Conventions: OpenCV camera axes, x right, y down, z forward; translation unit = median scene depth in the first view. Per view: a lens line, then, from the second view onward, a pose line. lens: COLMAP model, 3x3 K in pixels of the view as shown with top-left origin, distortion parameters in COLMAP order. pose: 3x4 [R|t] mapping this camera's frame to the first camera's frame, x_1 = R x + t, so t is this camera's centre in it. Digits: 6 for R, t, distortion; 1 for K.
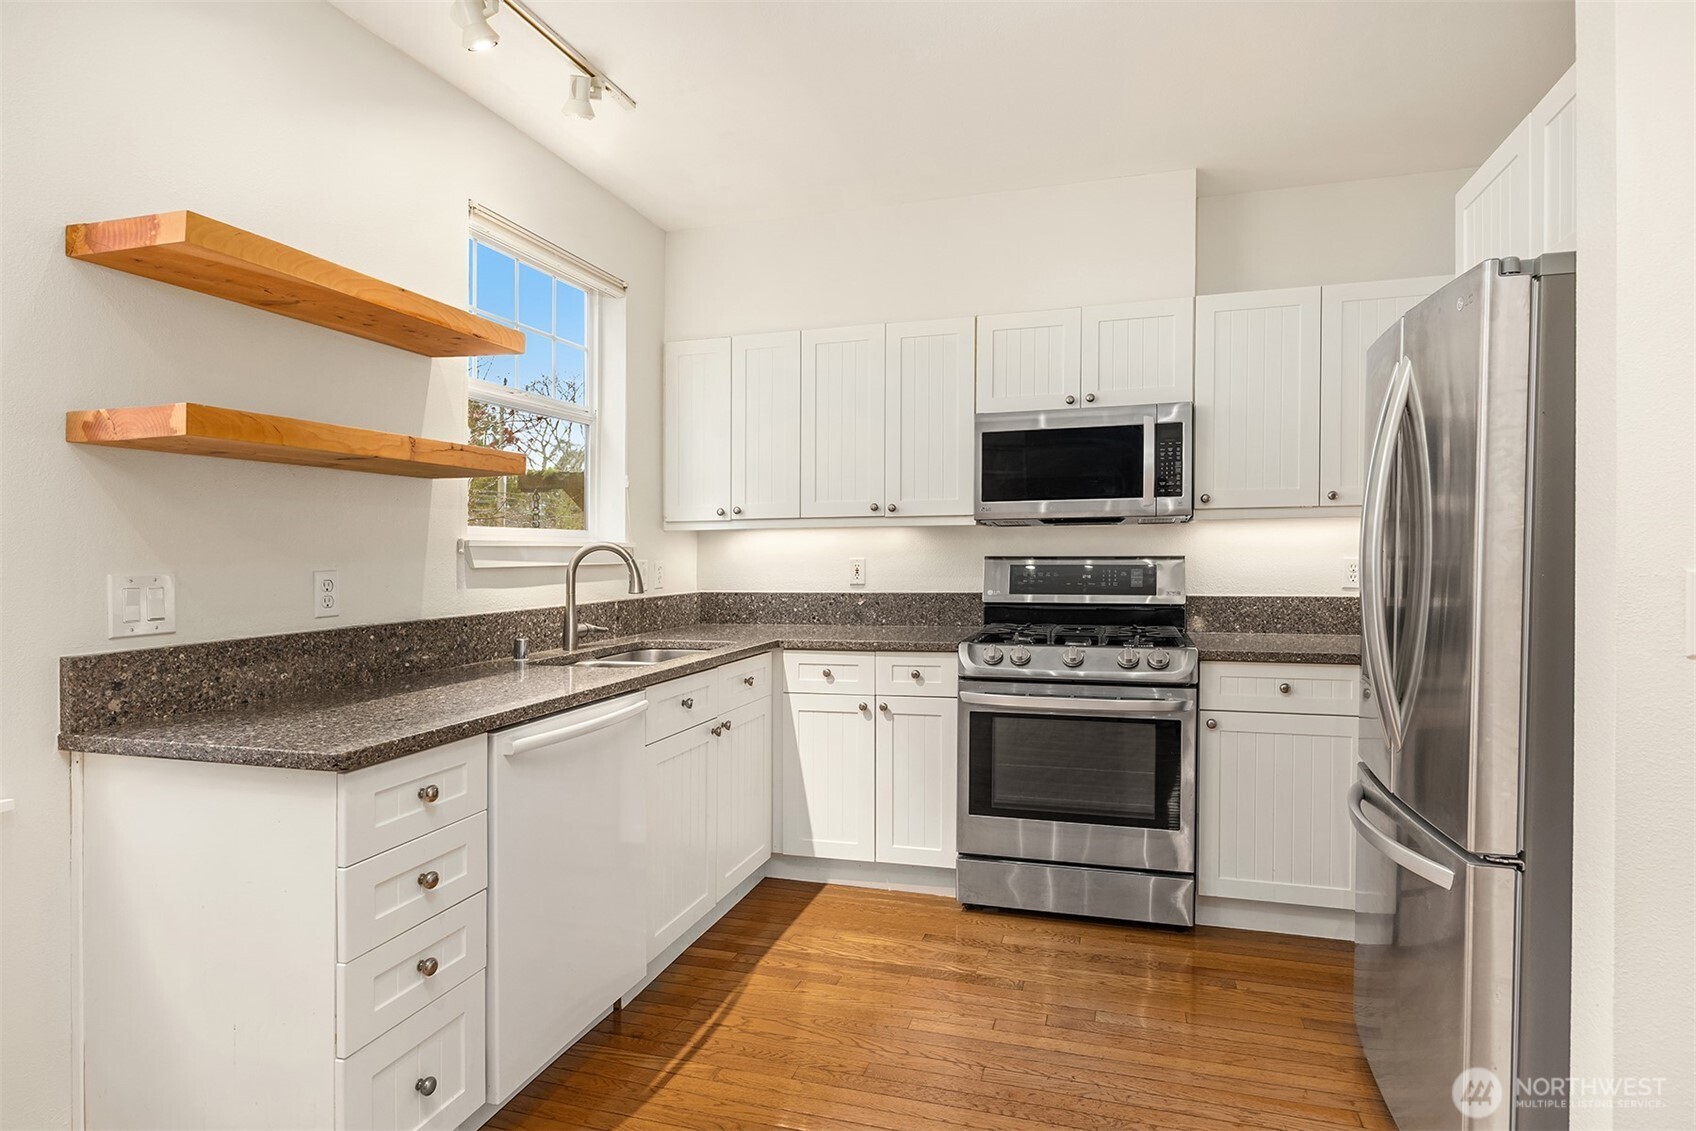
lens RADIAL K [[886.4, 0, 856.7], [0, 886.4, 566.7], [0, 0, 1]] dist [0.000125, 0.000673]
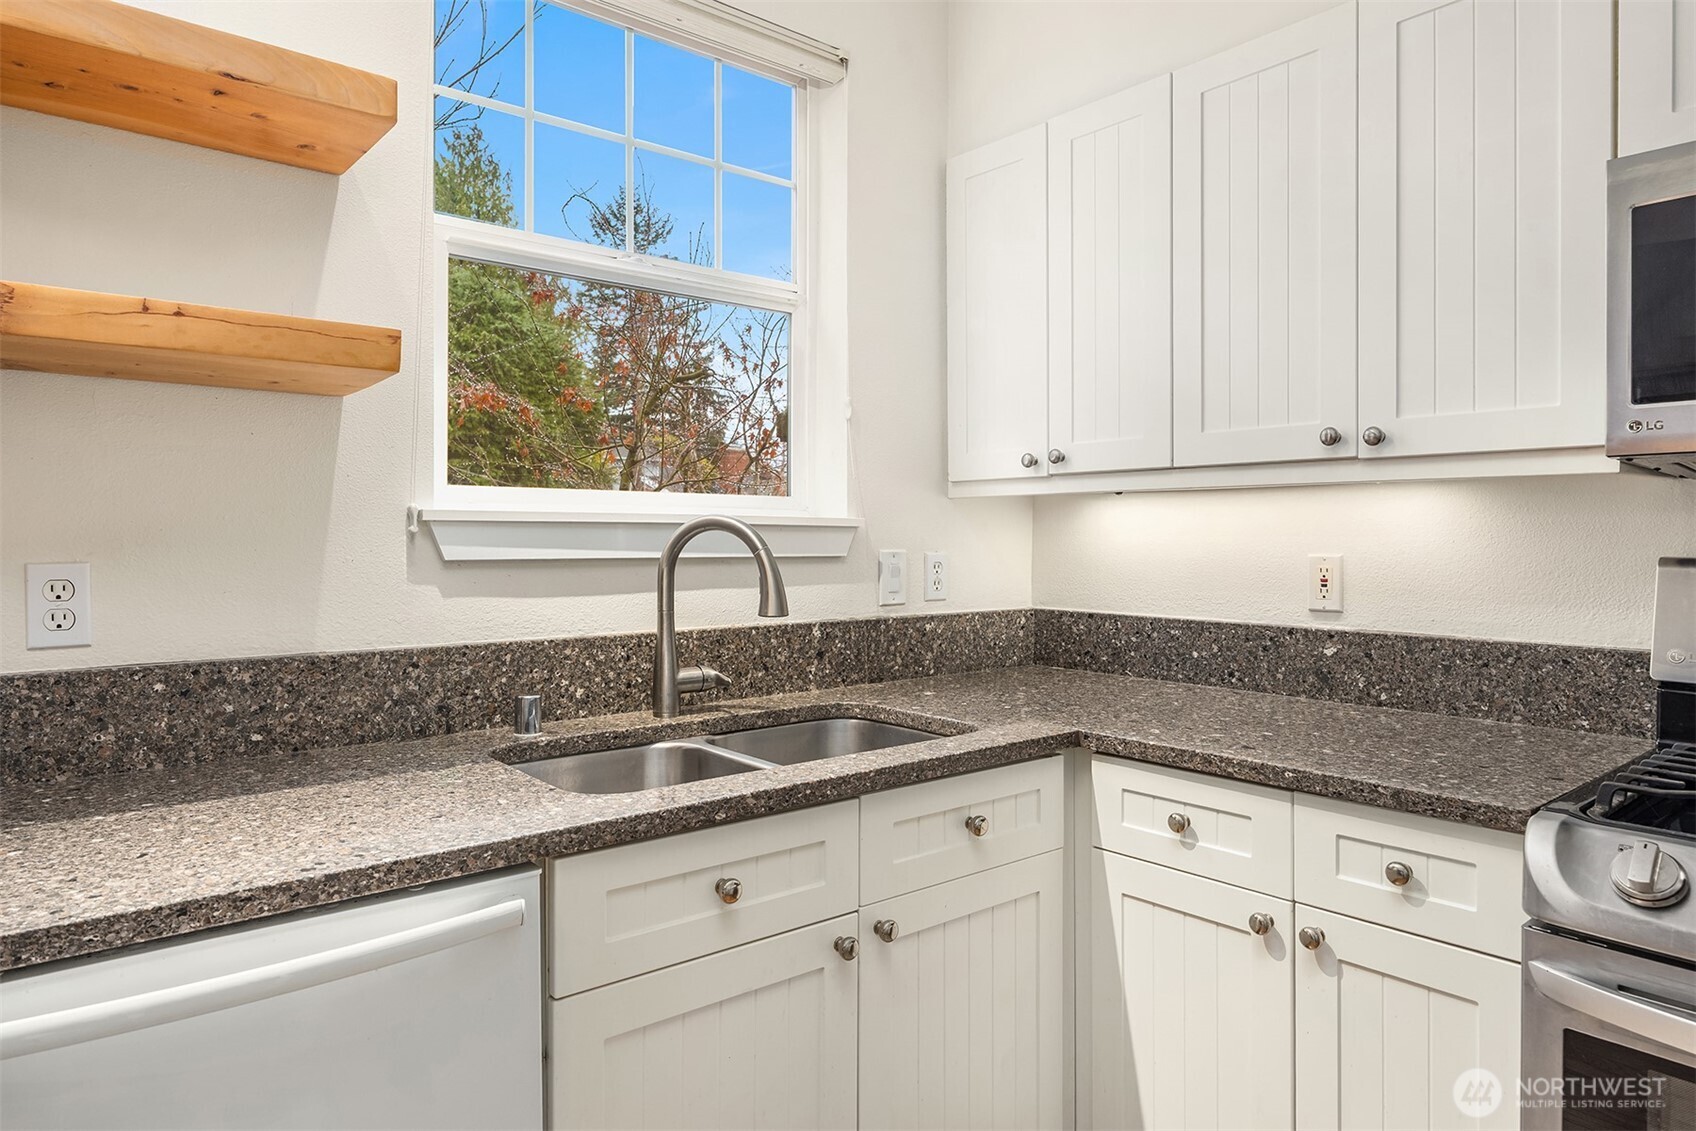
lens RADIAL K [[1020.3, 0, 885.2], [0, 1020.3, 524.4], [0, 0, 1]] dist [0.000603, 0.006267]
pose [[0.843800, 0.006735, -0.536615, 0.113472], [-0.021285, 0.999554, -0.020925, -0.011205], [0.536235, 0.029078, 0.843568, 0.515823]]
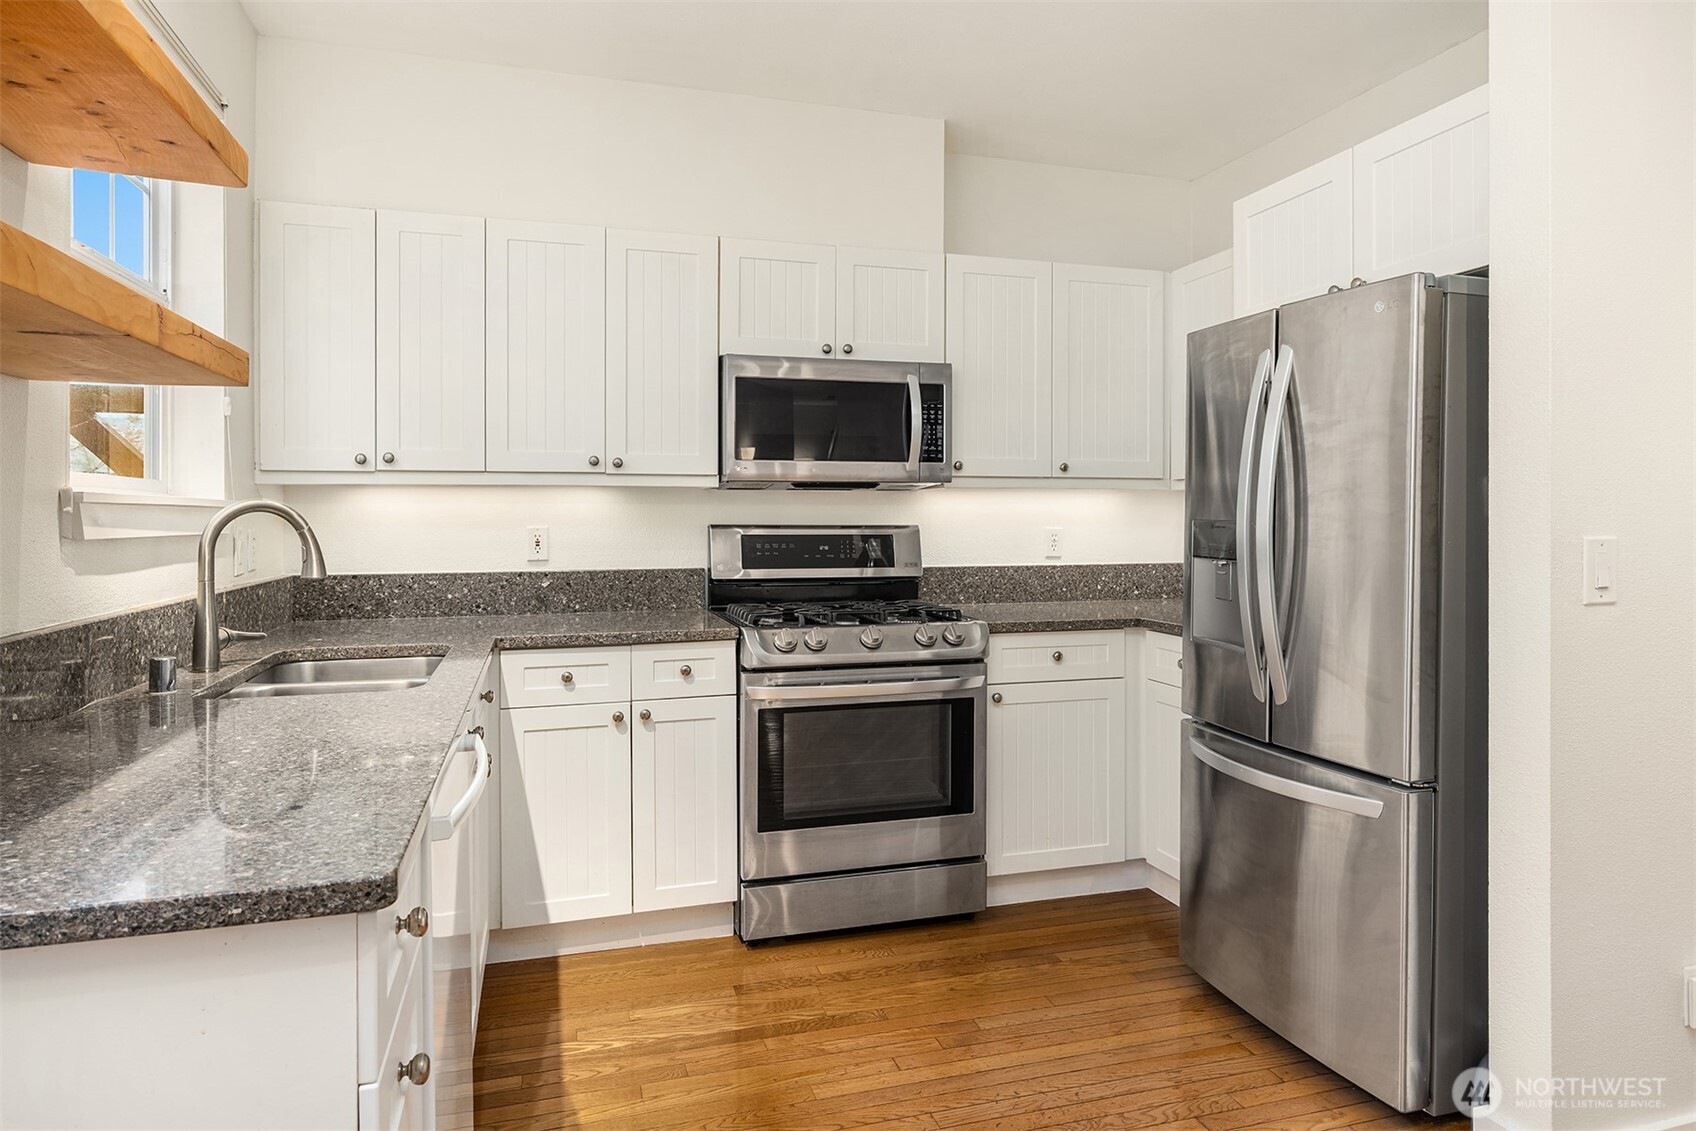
lens RADIAL K [[1020.3, 0, 843.2], [0, 1020.3, 539.1], [0, 0, 1]] dist [0.000603, 0.006267]
pose [[0.834259, -0.002655, 0.551367, -0.324492], [0.002151, 0.999996, 0.001561, 0.000867], [-0.551369, -0.000116, 0.834262, 0.145825]]
